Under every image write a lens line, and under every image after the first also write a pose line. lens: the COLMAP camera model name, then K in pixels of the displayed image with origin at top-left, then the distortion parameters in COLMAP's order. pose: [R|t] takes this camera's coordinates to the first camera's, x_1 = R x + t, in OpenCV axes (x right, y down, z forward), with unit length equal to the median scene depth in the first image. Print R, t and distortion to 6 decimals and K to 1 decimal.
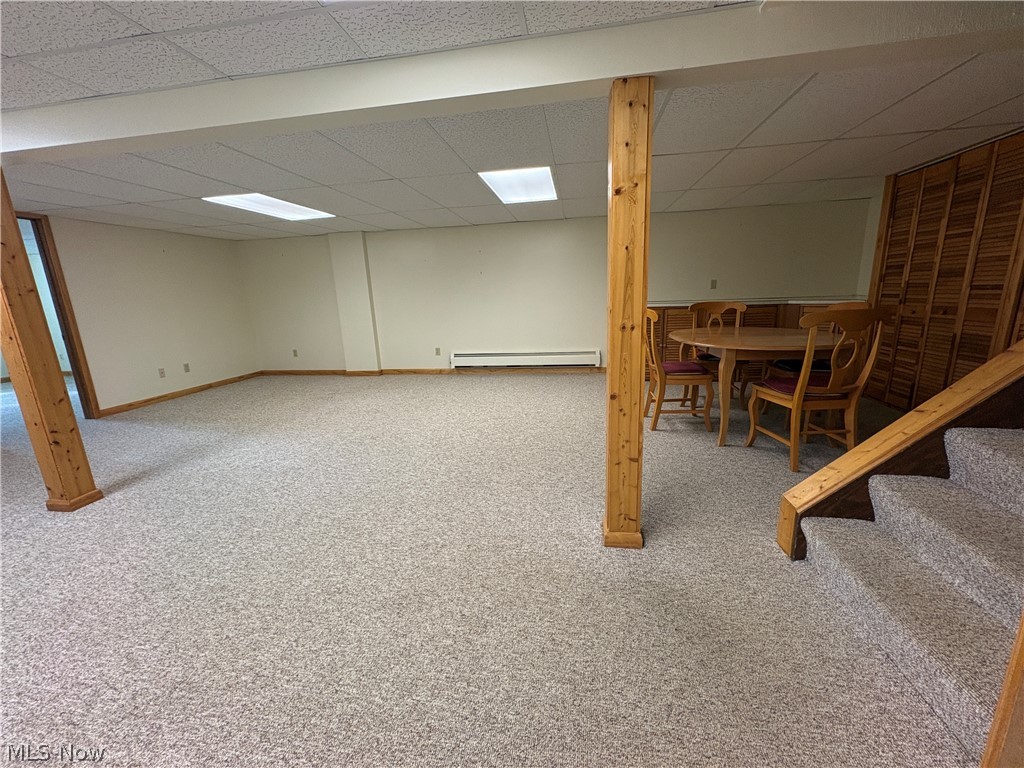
lens RADIAL K [[405.4, 0, 512.0], [0, 405.4, 384.0], [0, 0, 1]] dist [-0.002808, 0.000239]
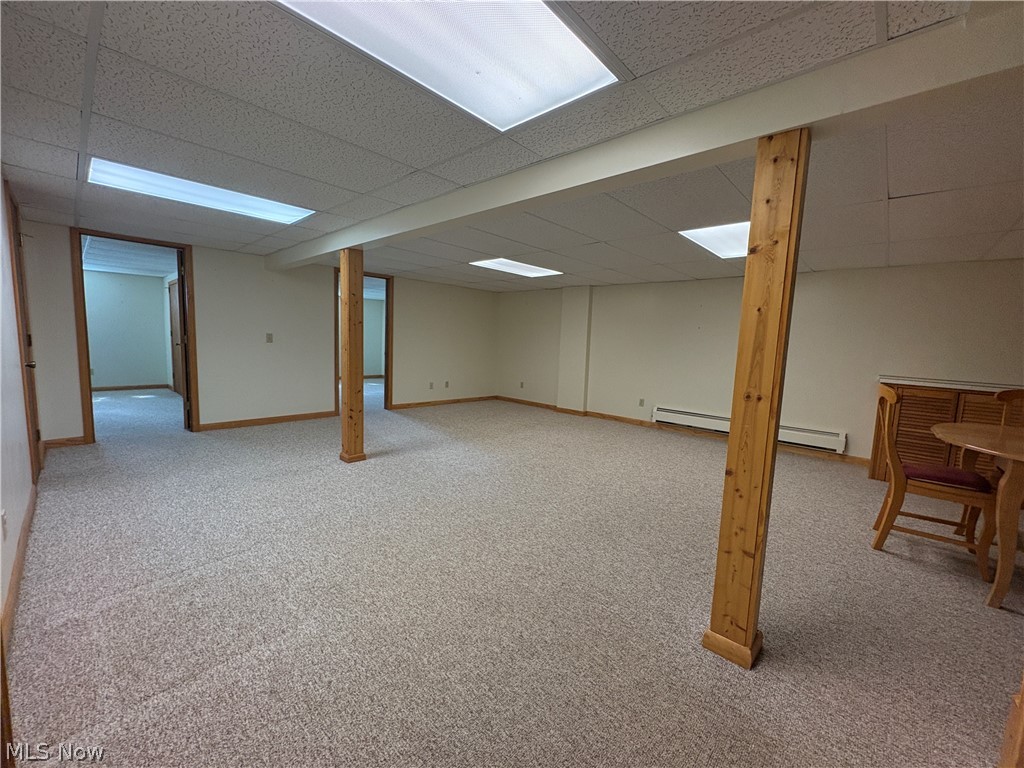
lens RADIAL K [[405.4, 0, 512.0], [0, 405.4, 384.0], [0, 0, 1]] dist [-0.002808, 0.000239]
pose [[0.828657, 0.132362, -0.543883, 0.211531], [-0.195449, 0.978904, -0.059556, -0.008327], [0.524526, 0.155653, 0.837045, -0.009103]]
